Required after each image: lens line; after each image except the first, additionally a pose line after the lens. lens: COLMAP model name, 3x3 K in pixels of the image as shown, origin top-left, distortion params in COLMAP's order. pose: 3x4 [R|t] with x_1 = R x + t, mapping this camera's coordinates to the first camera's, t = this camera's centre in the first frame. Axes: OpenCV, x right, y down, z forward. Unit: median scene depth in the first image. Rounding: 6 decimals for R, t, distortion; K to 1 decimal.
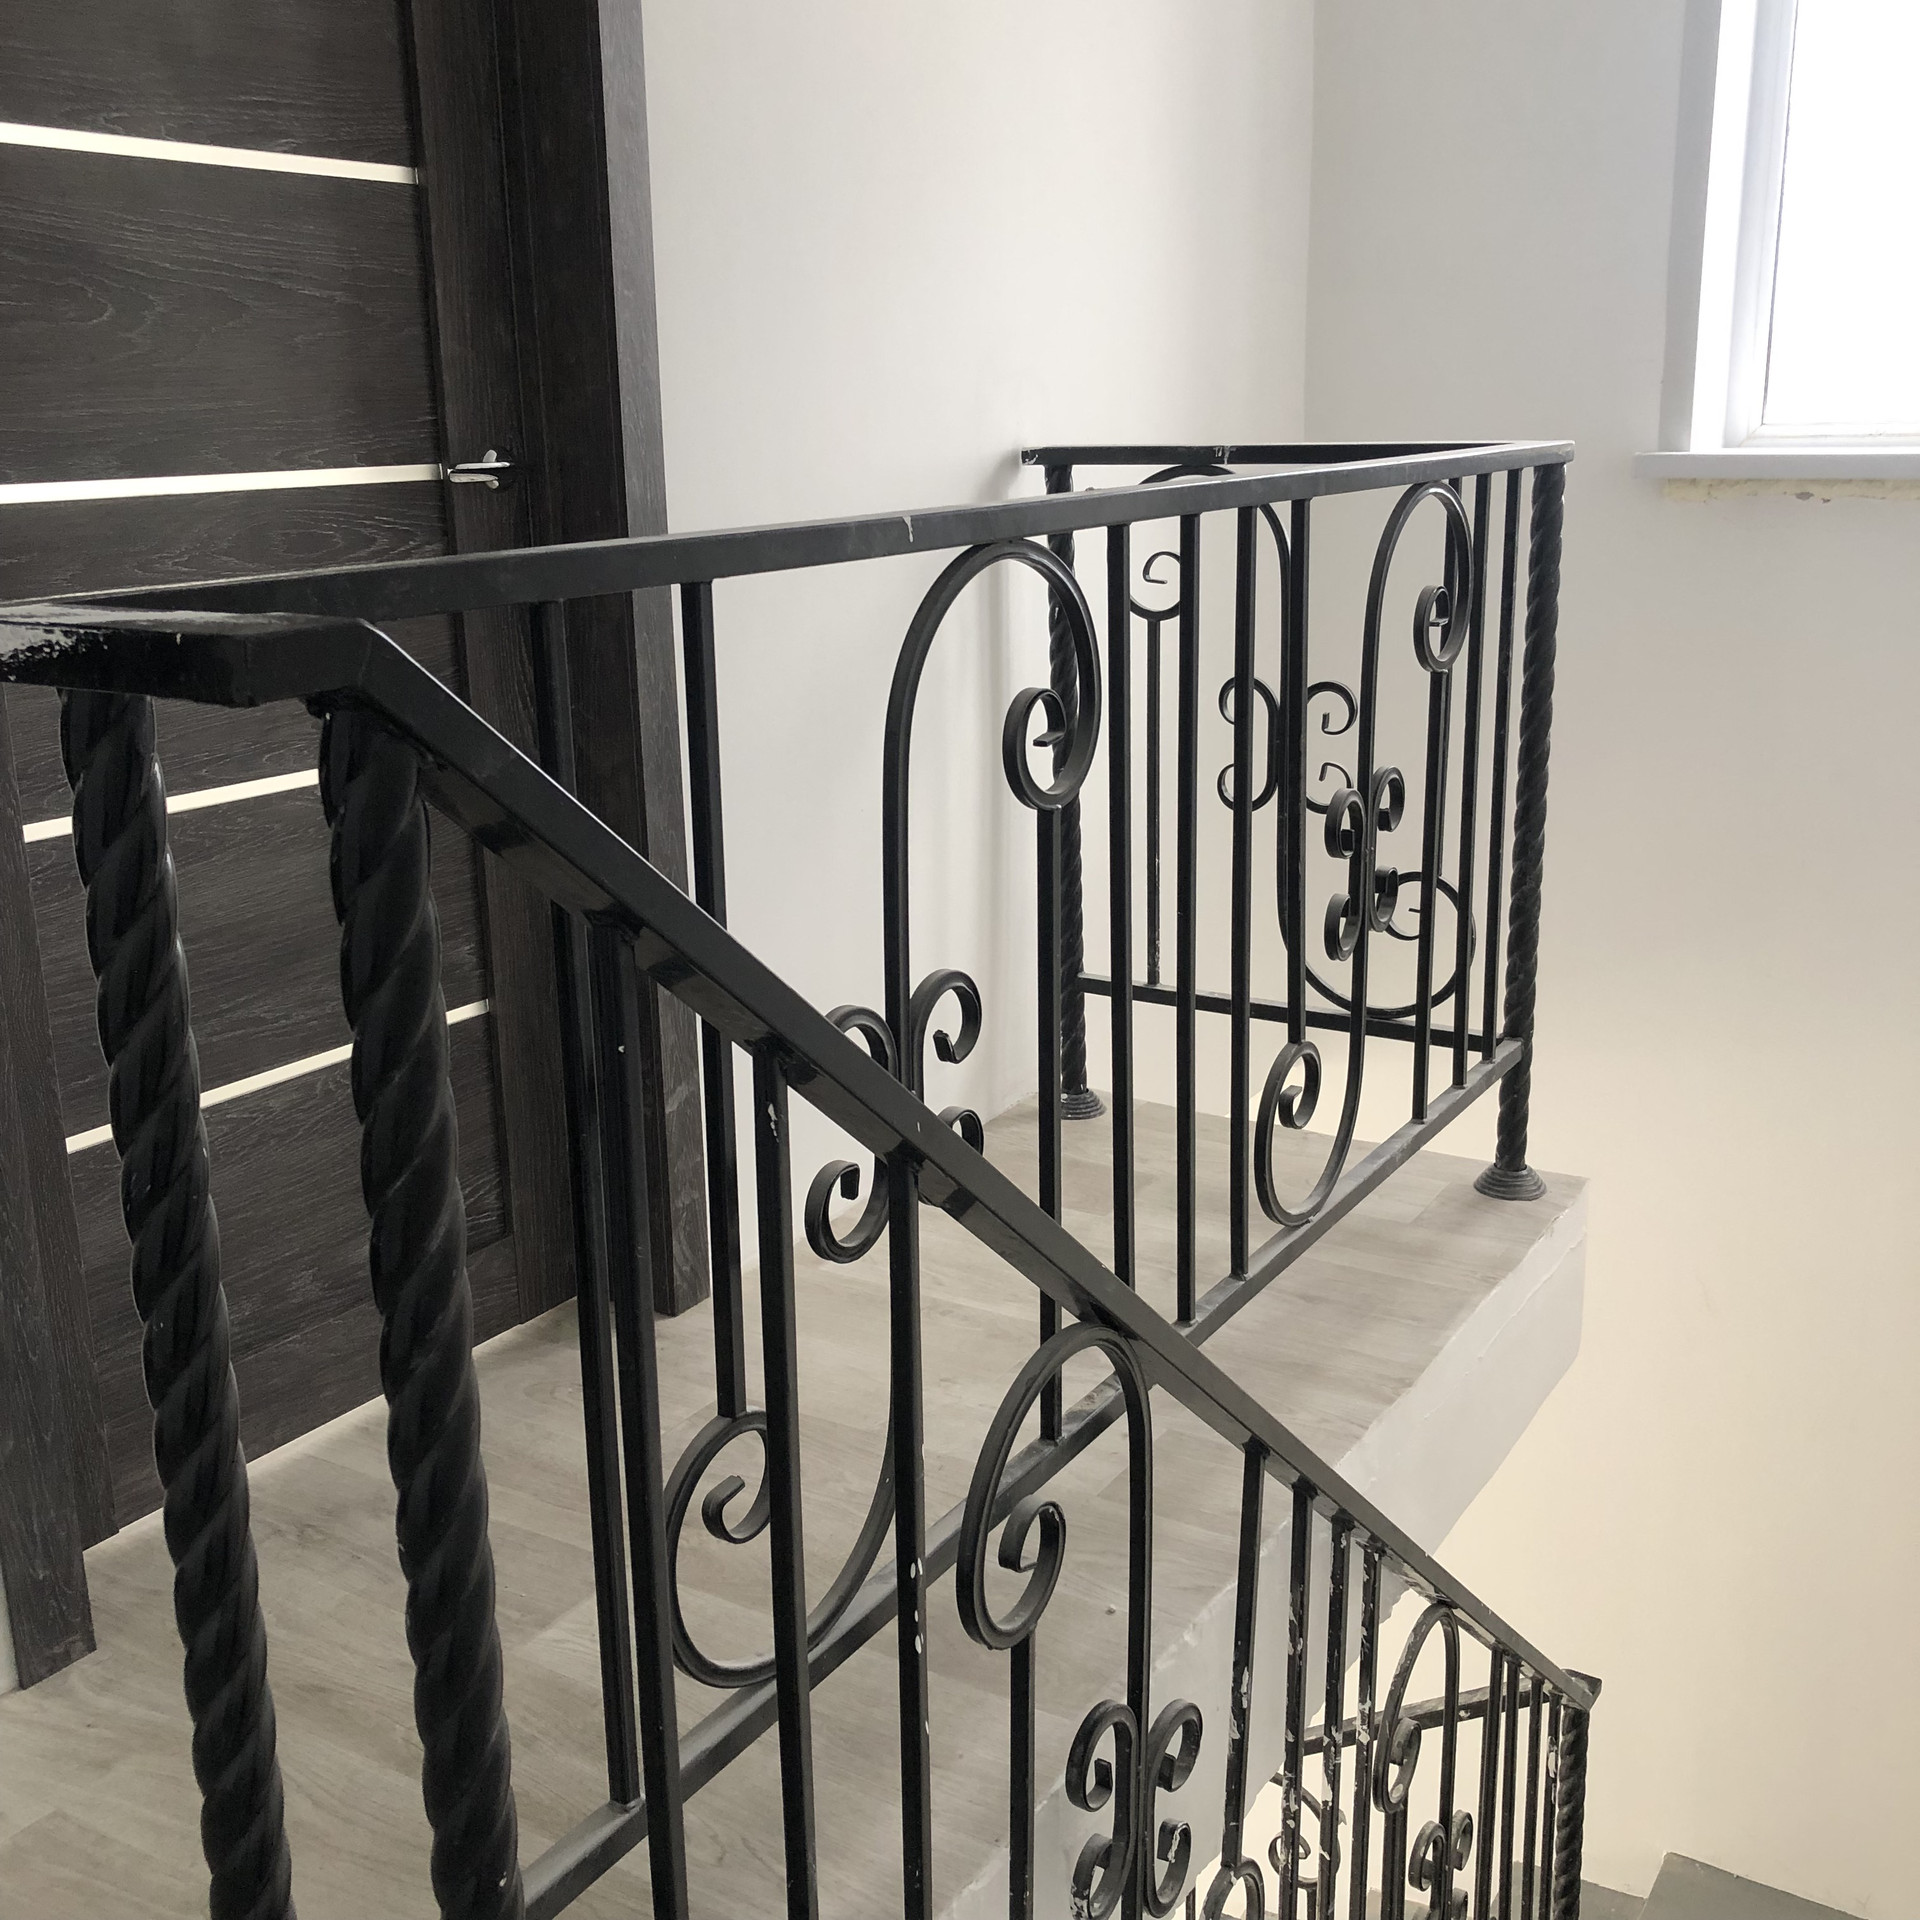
lens RADIAL K [[2050.7, 0, 939.5], [0, 2050.7, 936.9], [0, 0, 1]] dist [0.137662, -0.348923]
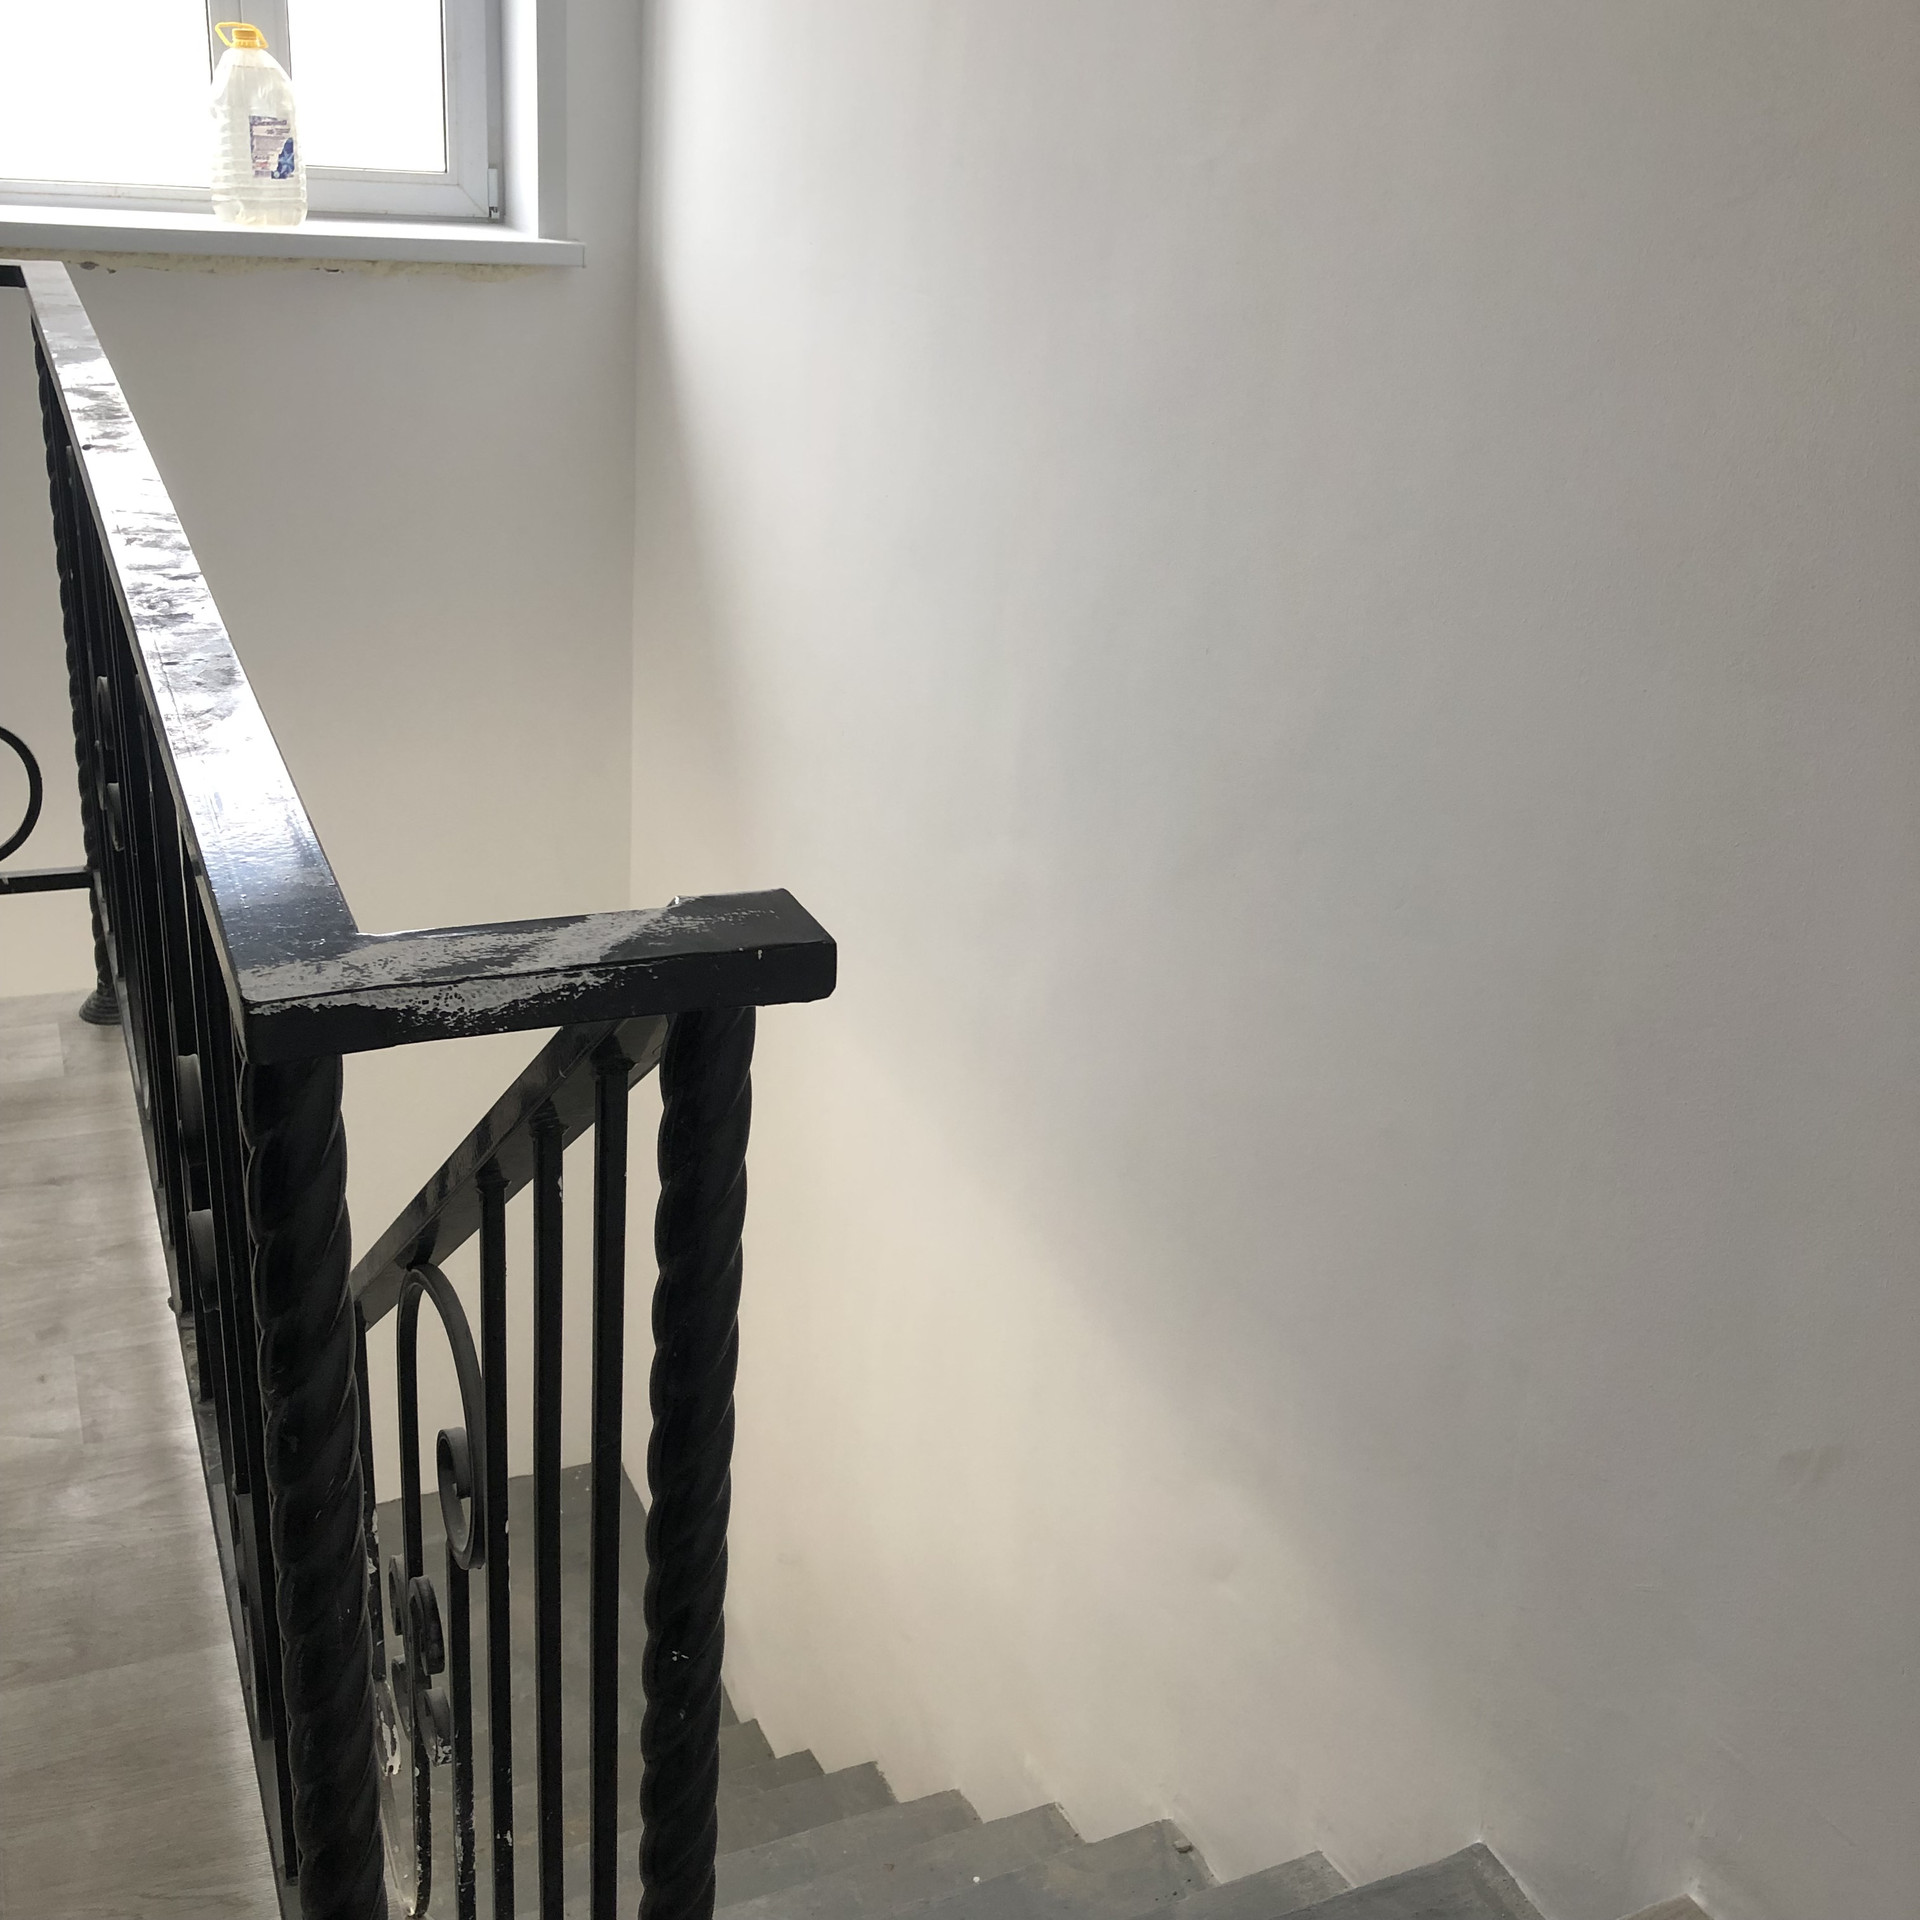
lens RADIAL K [[2085.2, 0, 960.0], [0, 2085.2, 960.0], [0, 0, 1]] dist [0.055192, -0.111694]
pose [[0.550370, -0.271116, 0.789677, -0.388411], [0.125089, 0.961910, 0.243066, -0.130379], [-0.825497, -0.034996, 0.563320, 0.102625]]
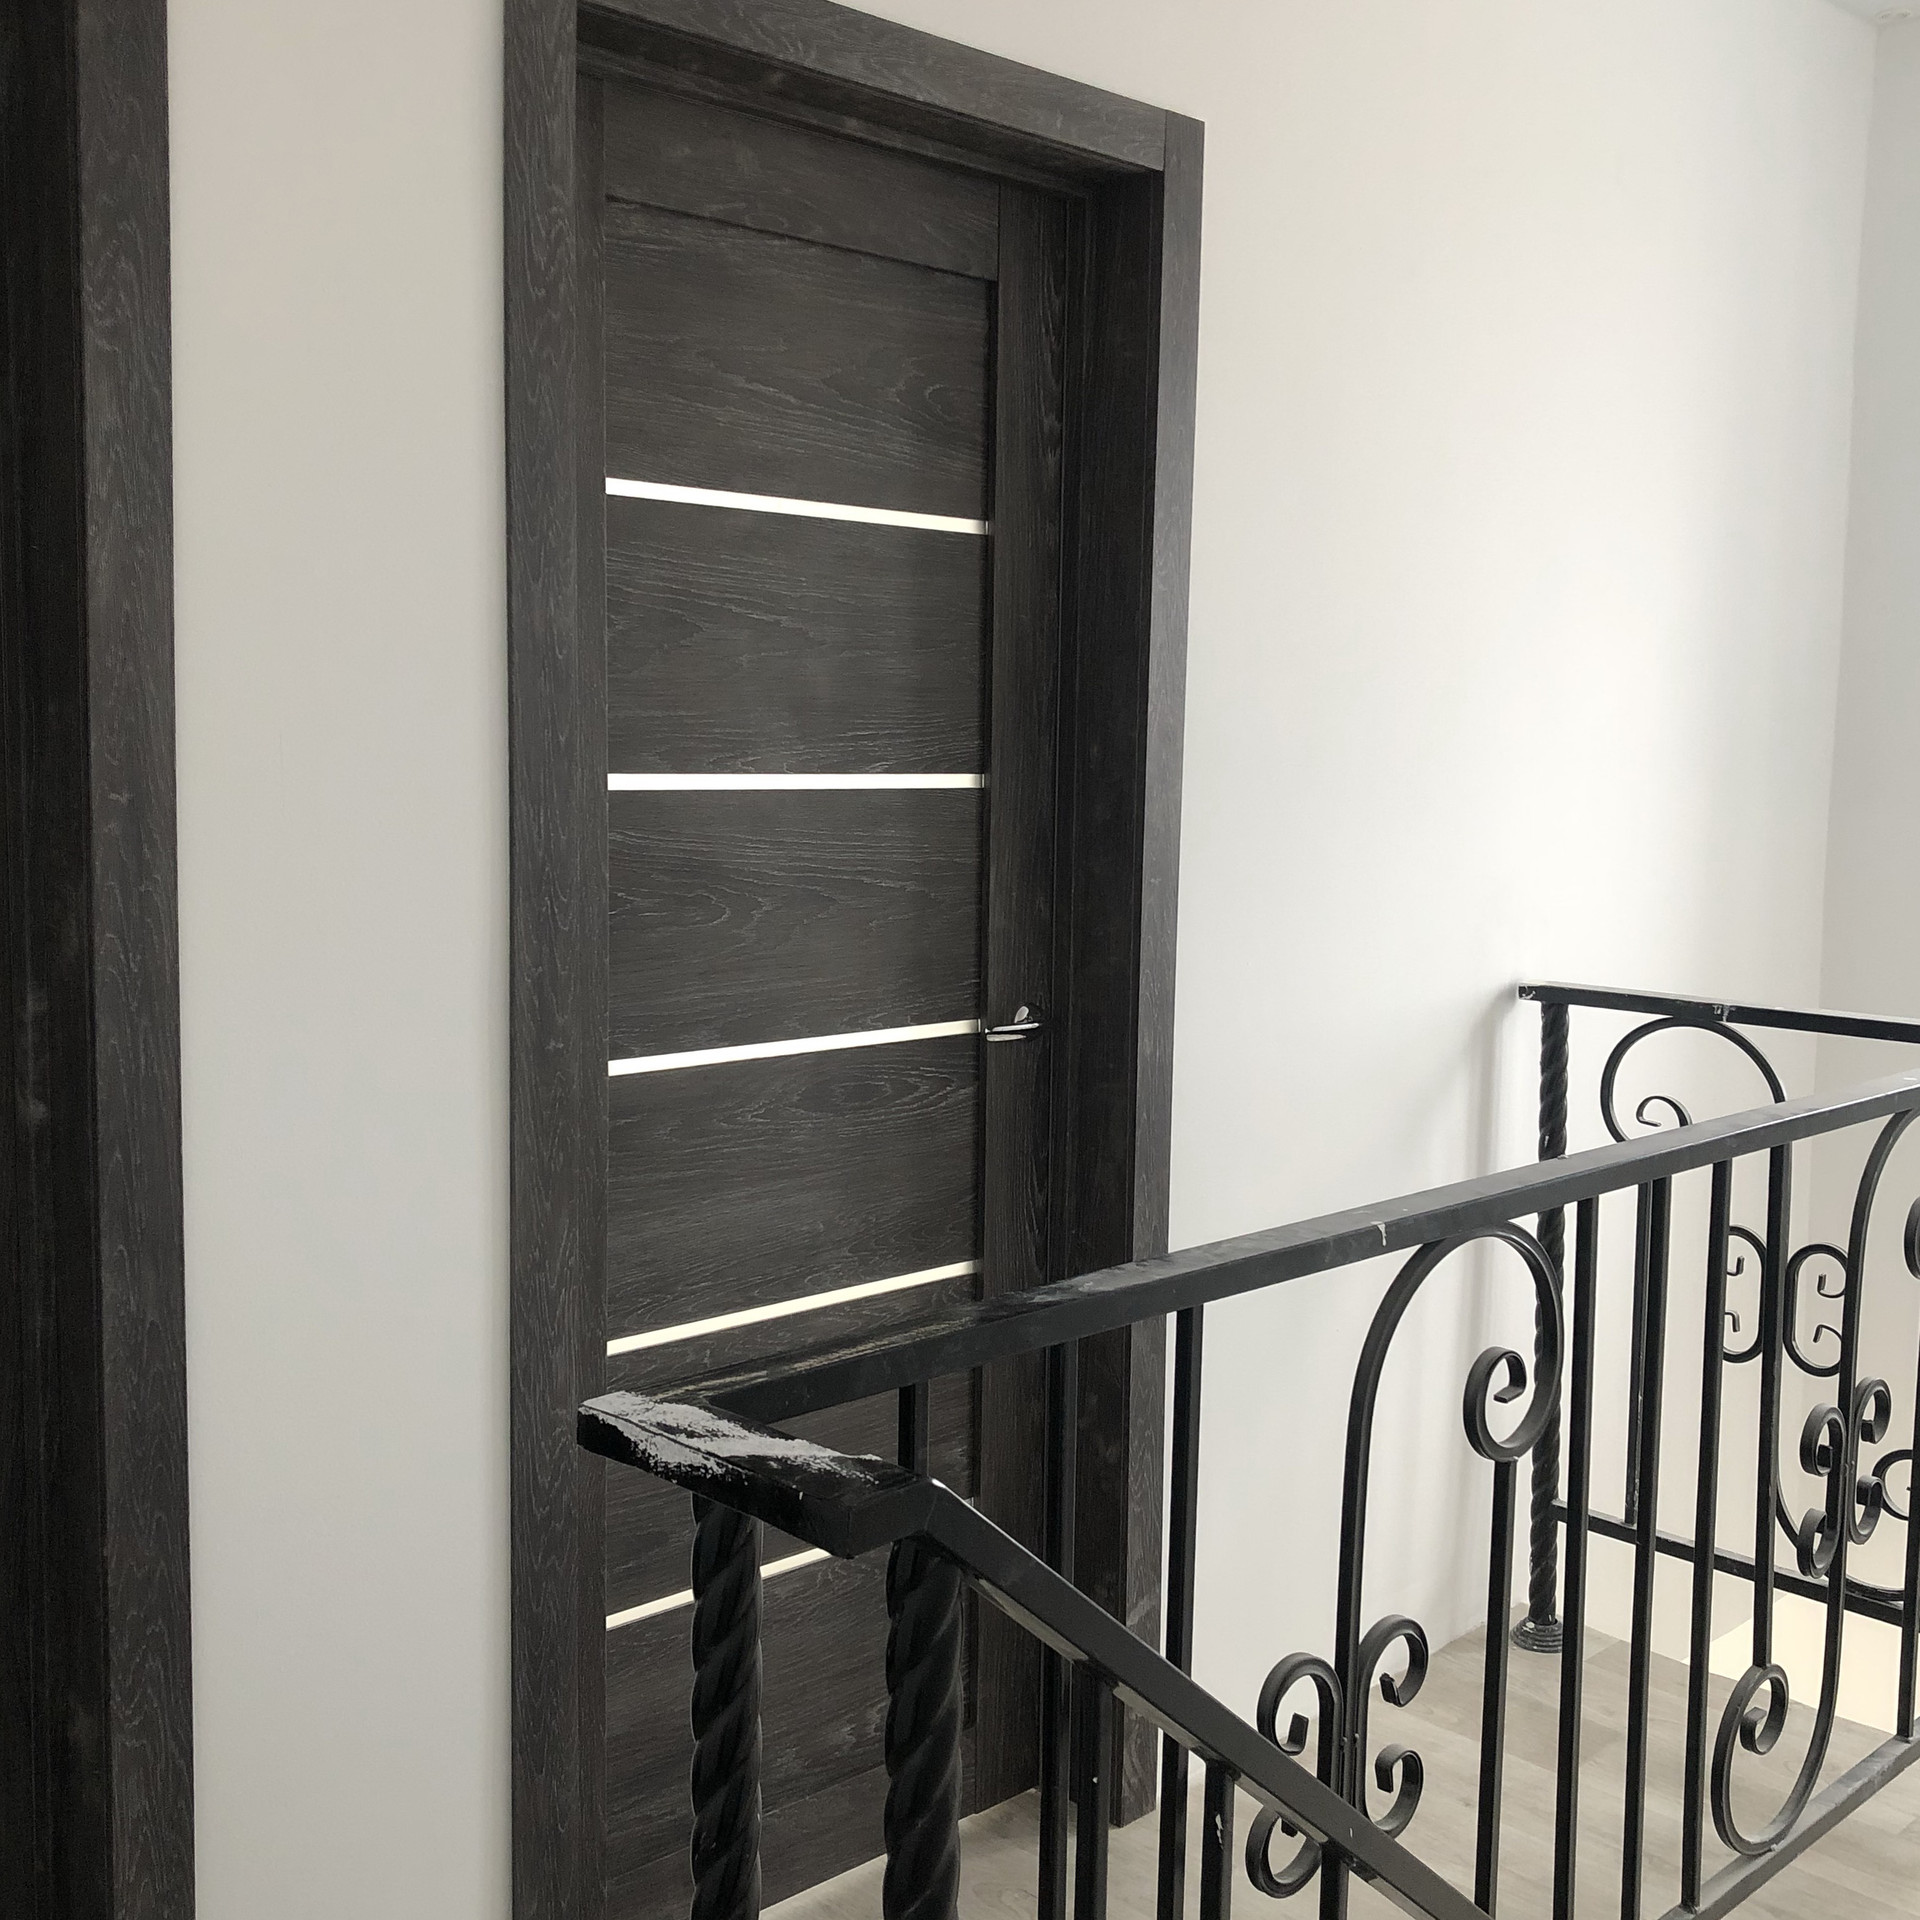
lens RADIAL K [[2085.2, 0, 960.0], [0, 2085.2, 960.0], [0, 0, 1]] dist [0.055192, -0.111694]
pose [[0.971889, 0.059652, -0.227756, 0.007808], [-0.094517, 0.984851, -0.145382, -0.099696], [0.215633, 0.162822, 0.962804, -0.114518]]
